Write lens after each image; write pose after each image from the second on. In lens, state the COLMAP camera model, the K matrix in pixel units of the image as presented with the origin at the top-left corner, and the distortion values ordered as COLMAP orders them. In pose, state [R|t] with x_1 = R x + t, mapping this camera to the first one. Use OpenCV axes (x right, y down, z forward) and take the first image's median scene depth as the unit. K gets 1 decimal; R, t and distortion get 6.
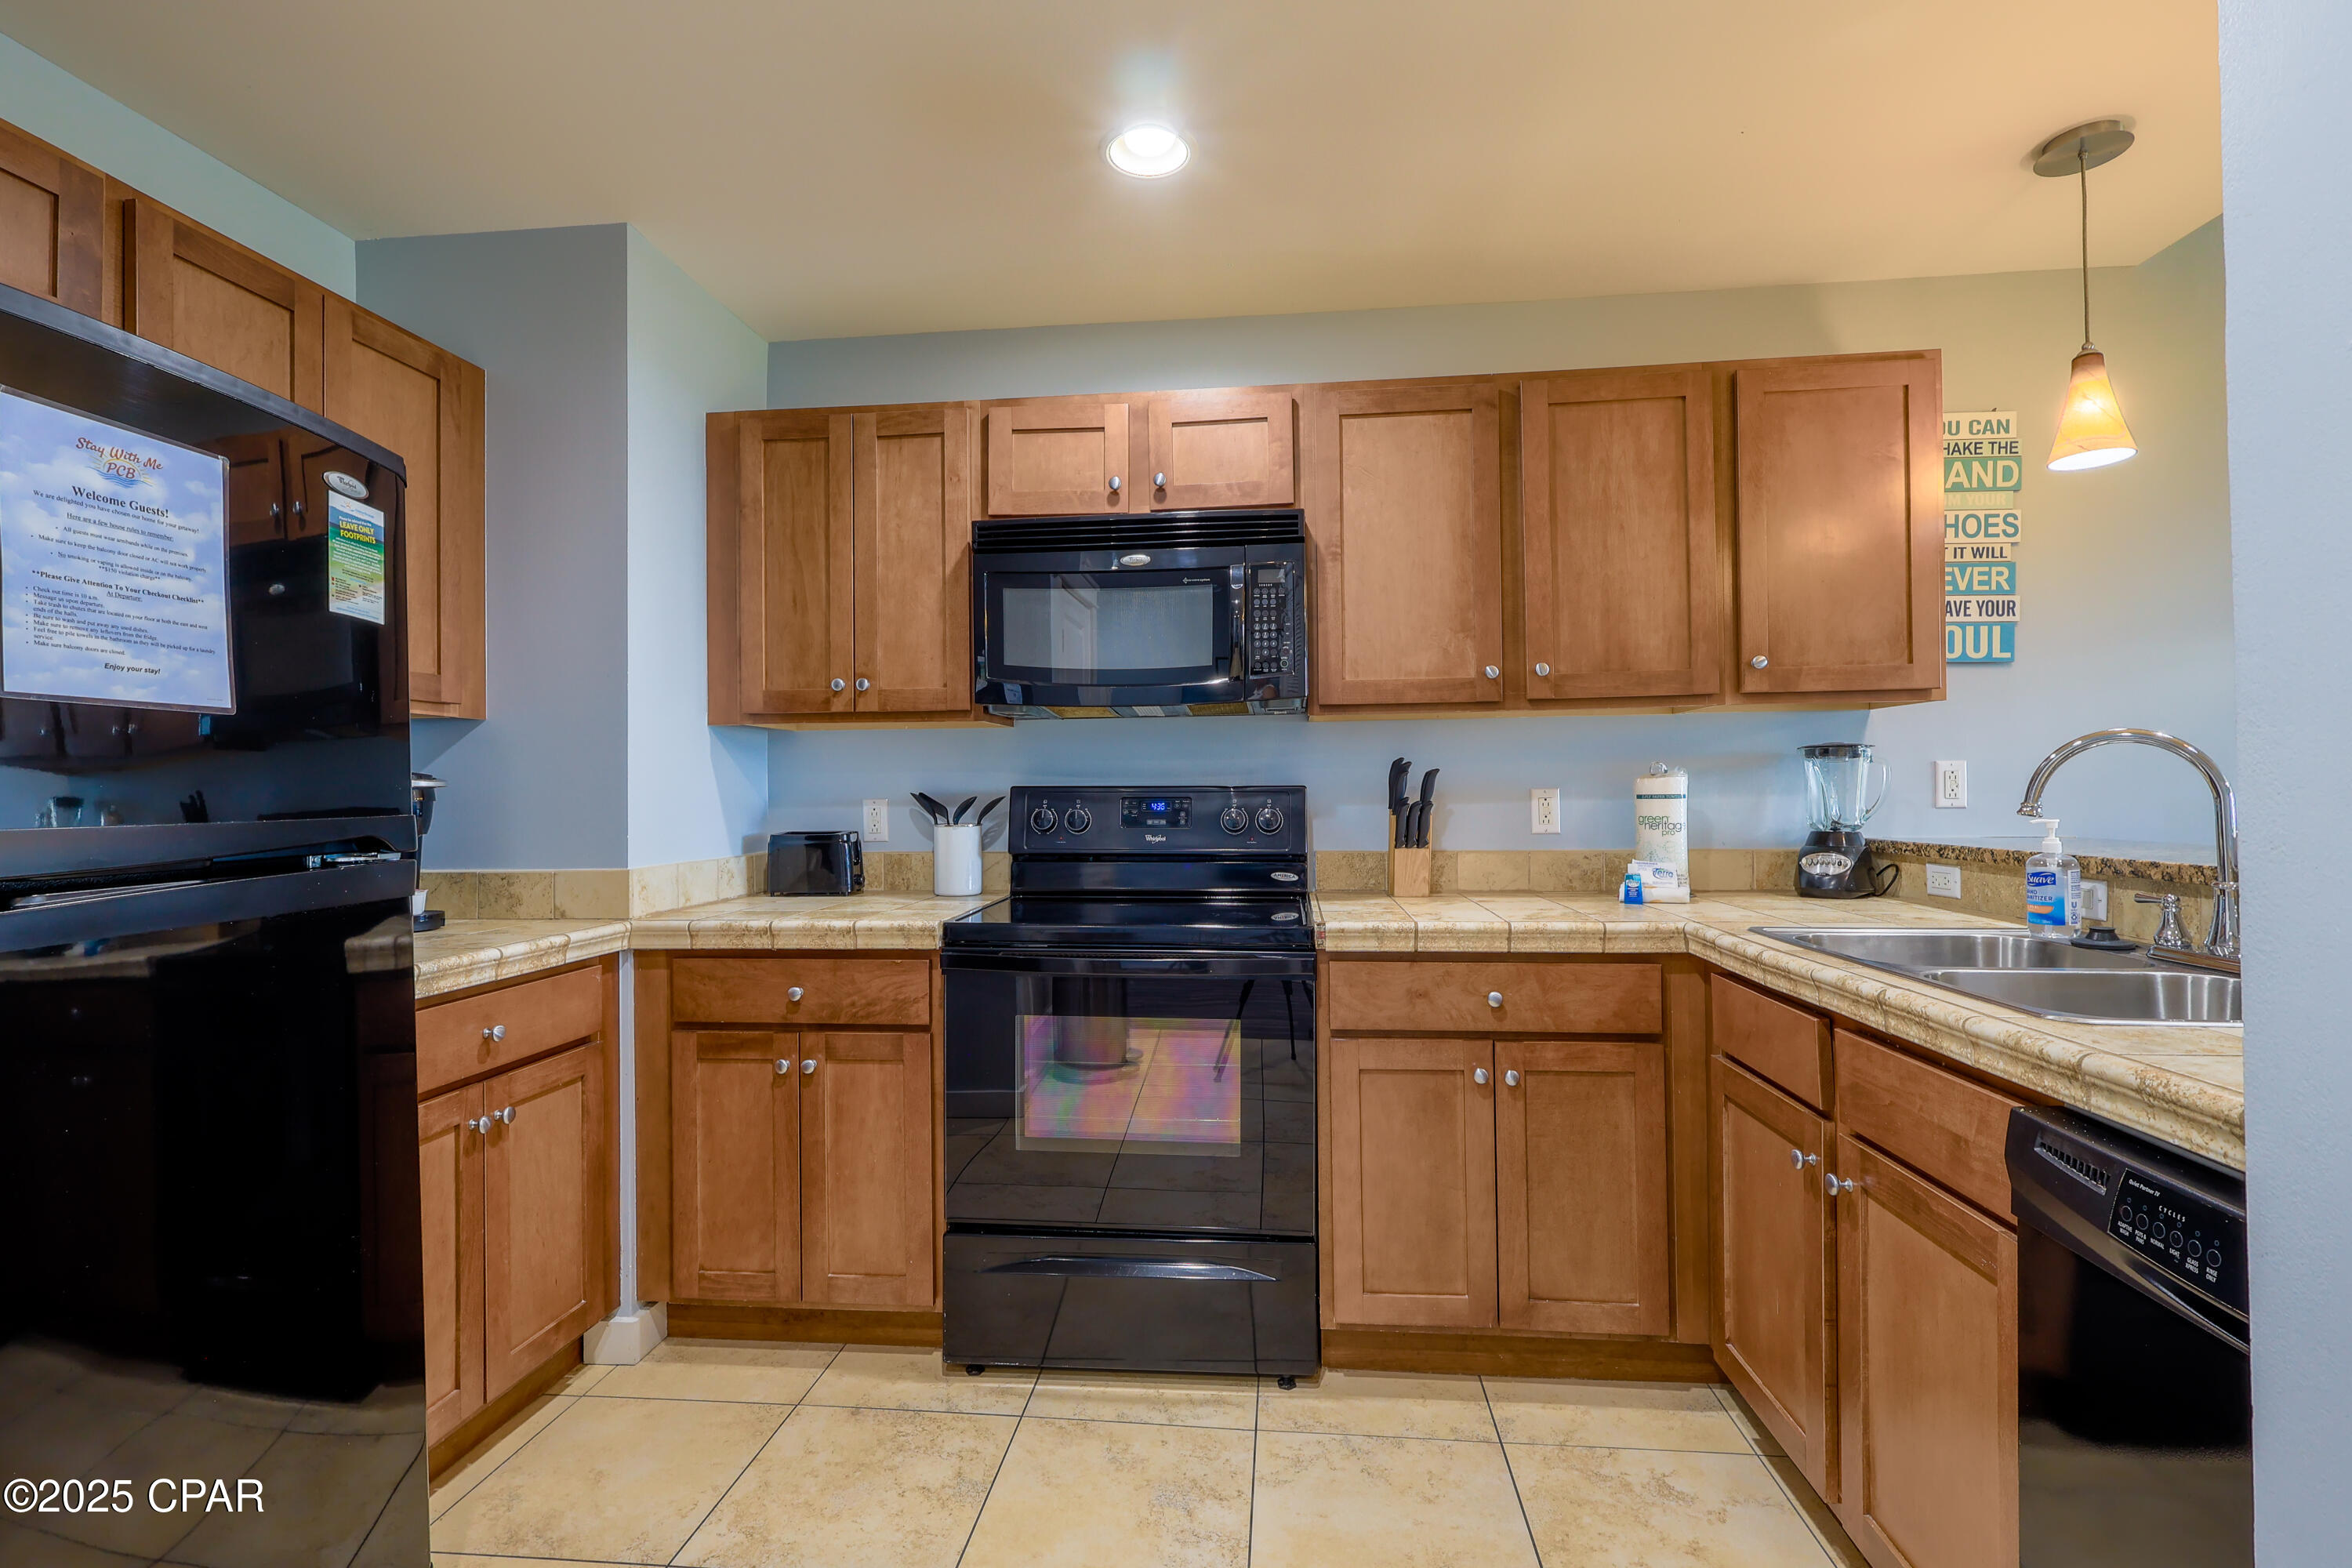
lens RADIAL K [[1092.7, 0, 1176.9], [0, 1092.7, 780.3], [0, 0, 1]] dist [-0.001369, 0.000537]
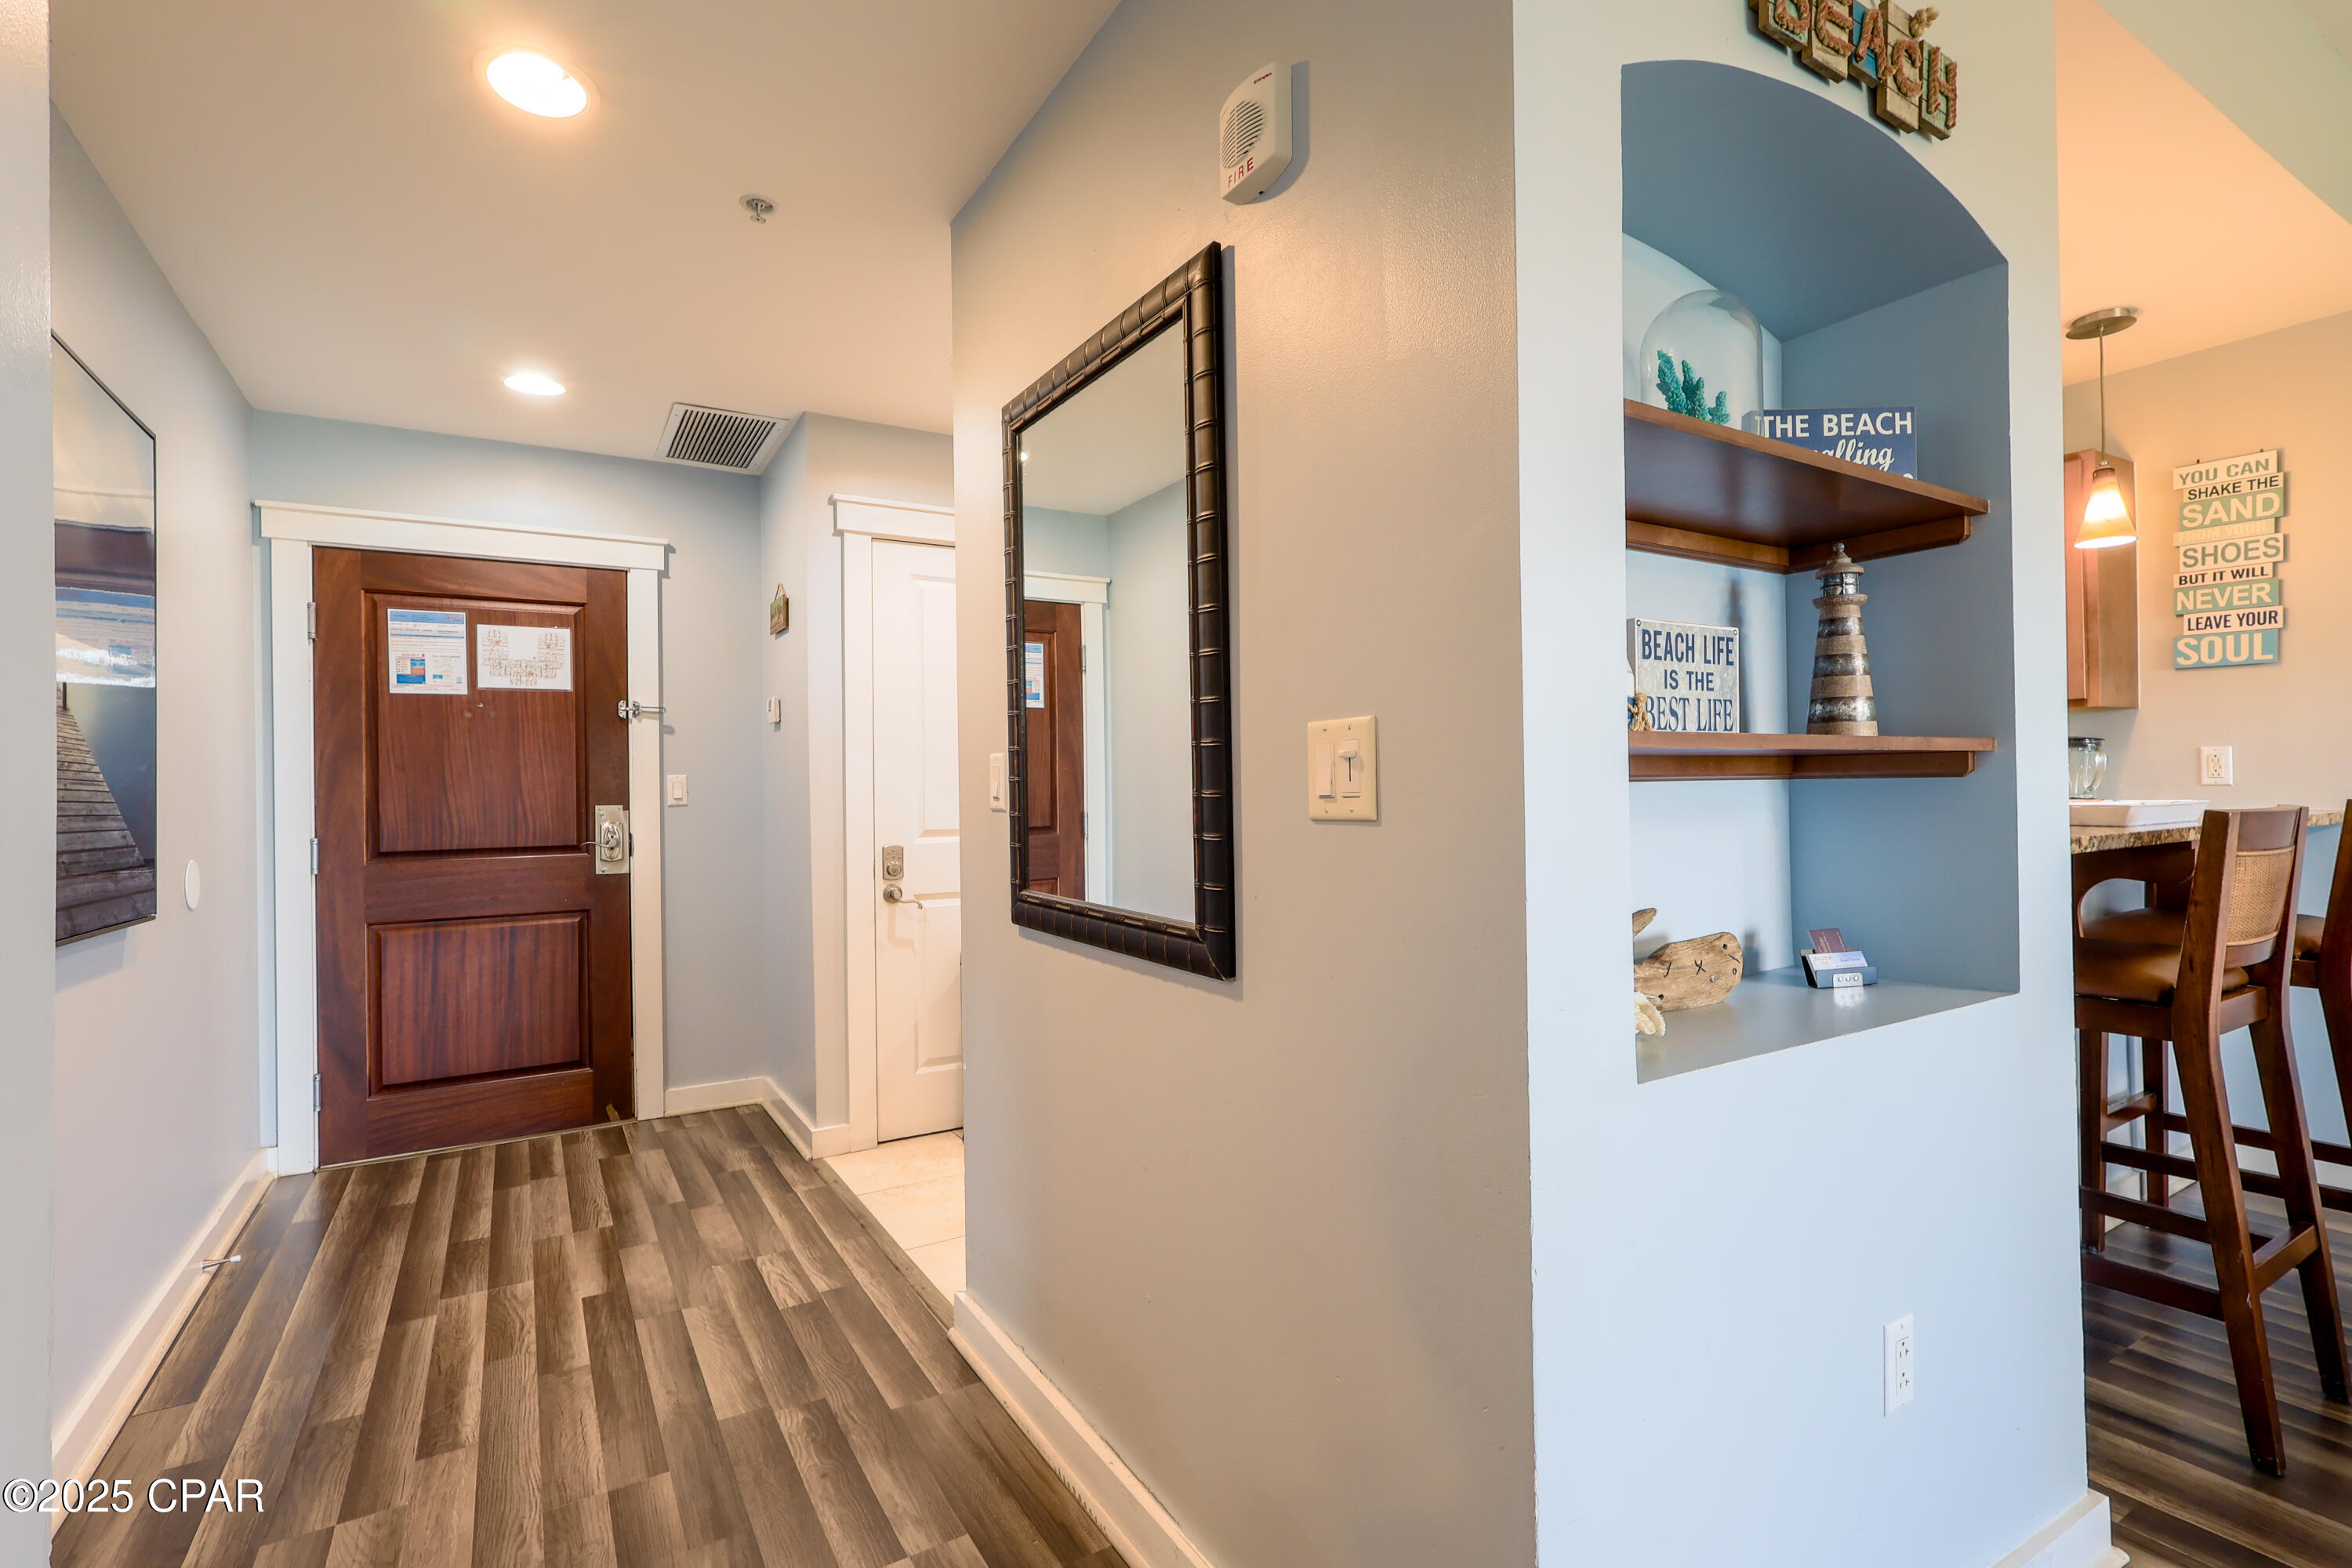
lens RADIAL K [[1083.2, 0, 1180.2], [0, 1083.2, 785.4], [0, 0, 1]] dist [-0.001819, -0.000051]
pose [[0.608797, -0.000312, -0.793326, 1.012850], [0.020737, 0.999664, 0.015520, -0.018210], [0.793055, -0.025900, 0.608599, -0.691012]]
